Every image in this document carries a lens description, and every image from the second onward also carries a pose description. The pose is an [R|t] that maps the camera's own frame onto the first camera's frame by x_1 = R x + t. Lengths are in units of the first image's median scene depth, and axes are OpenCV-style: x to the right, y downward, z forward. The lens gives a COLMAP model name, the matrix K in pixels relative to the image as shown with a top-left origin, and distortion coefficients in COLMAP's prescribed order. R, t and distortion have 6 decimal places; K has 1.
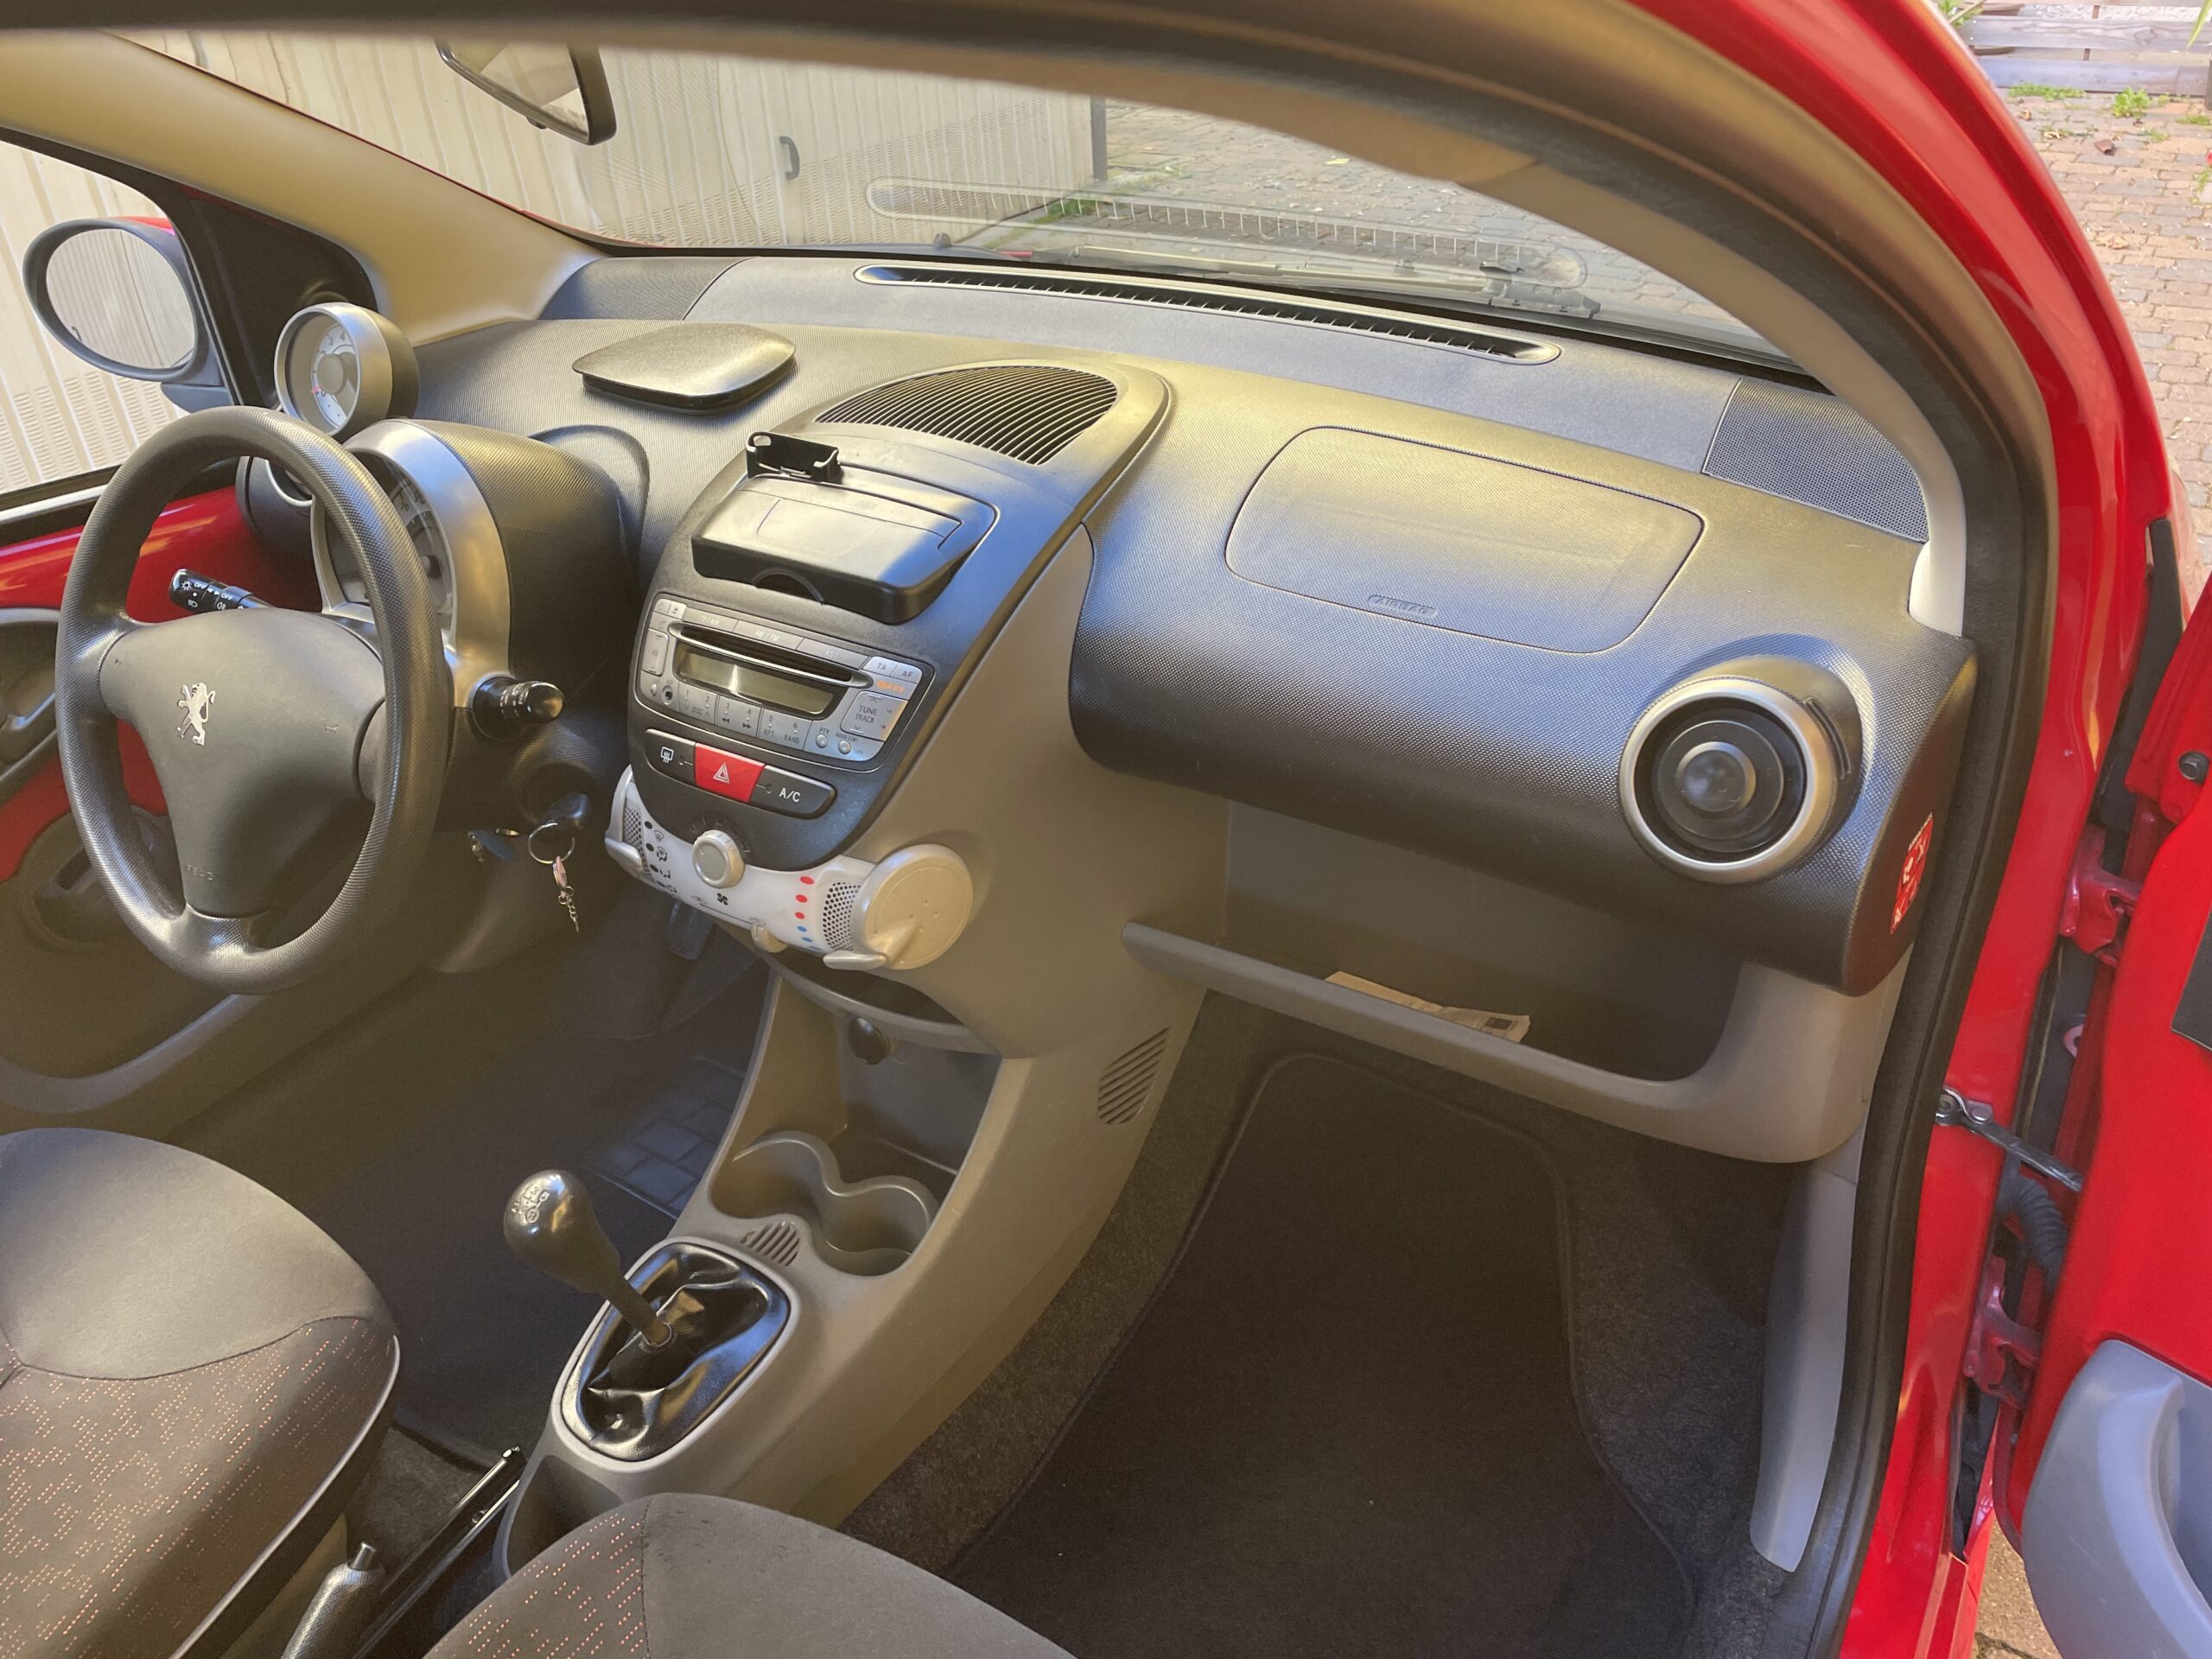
lens RADIAL K [[1668.3, 0, 1117.8], [0, 1668.3, 813.8], [0, 0, 1]] dist [0.087220, -0.104837]
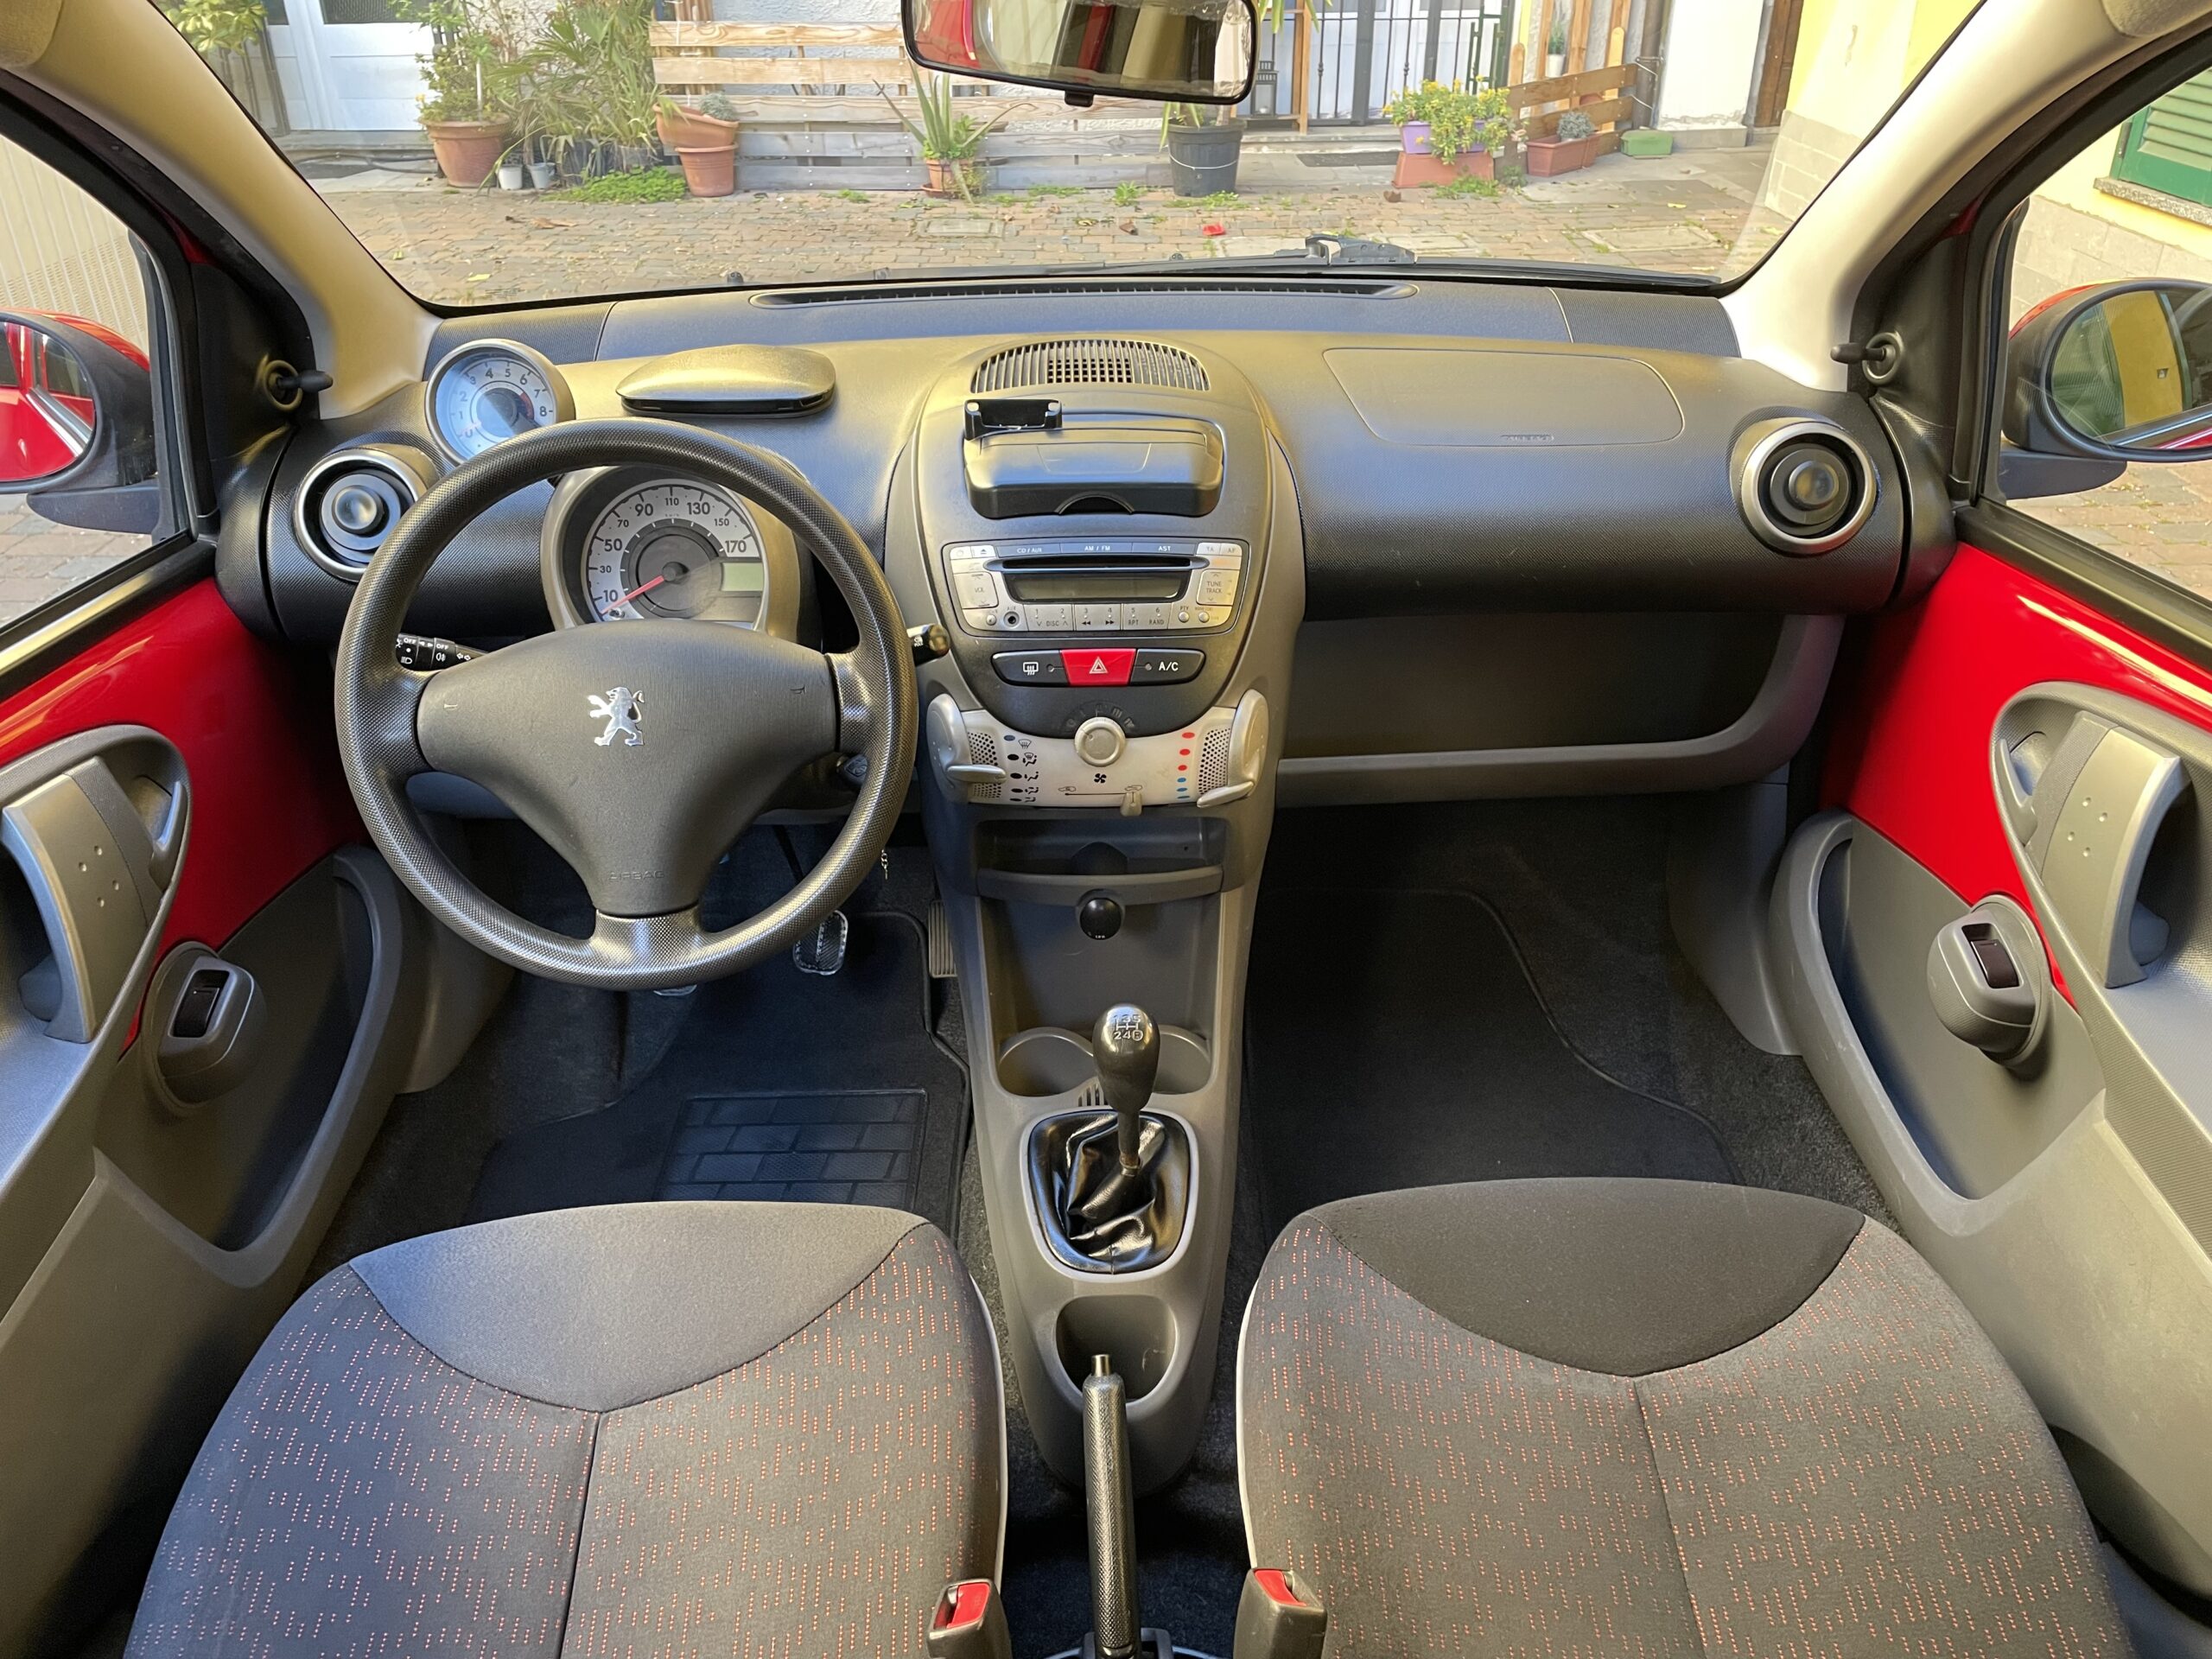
lens RADIAL K [[1668.3, 0, 1117.9], [0, 1668.3, 802.0], [0, 0, 1]] dist [0.087220, -0.104837]
pose [[0.831782, -0.229021, 0.505656, -0.763058], [0.267197, 0.963637, -0.003078, 0.068465], [-0.486564, 0.137670, 0.862730, -0.007921]]
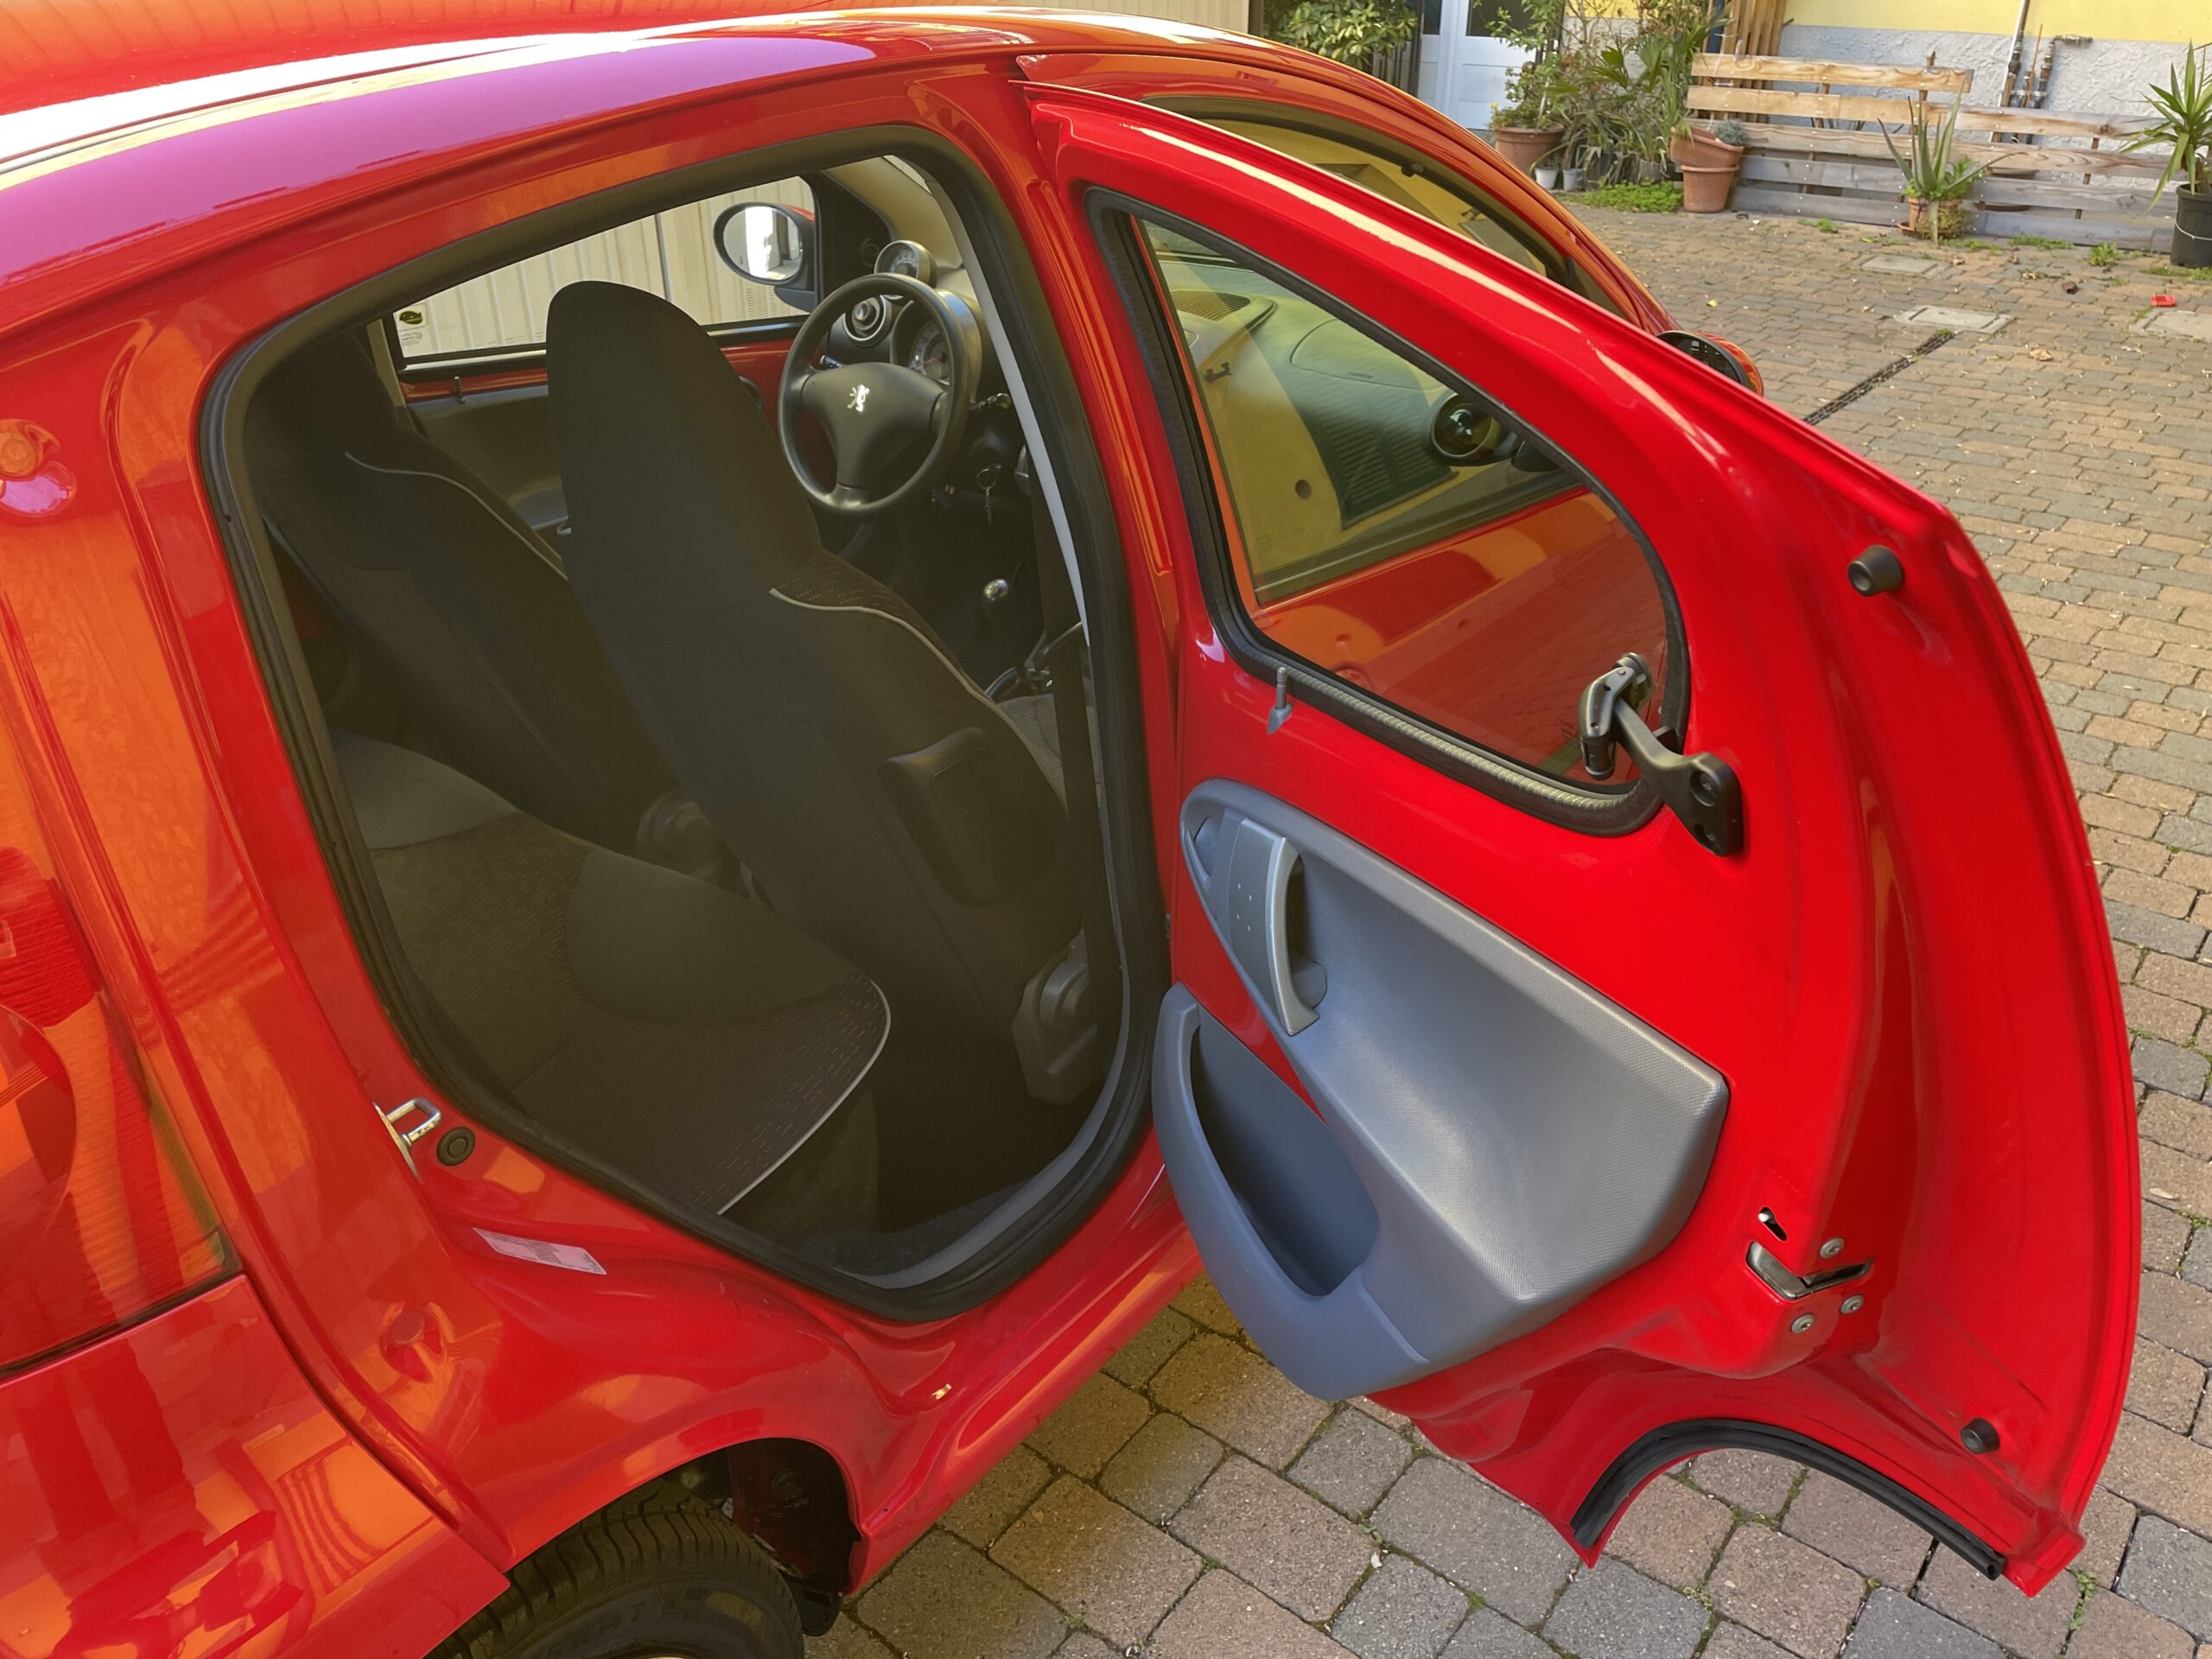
lens RADIAL K [[1668.3, 0, 1125.9], [0, 1668.3, 815.8], [0, 0, 1]] dist [0.087220, -0.104837]
pose [[0.995162, 0.082513, -0.053324, 0.007673], [-0.085345, 0.994929, -0.053221, 0.581920], [0.048662, 0.057514, 0.997158, -1.232679]]
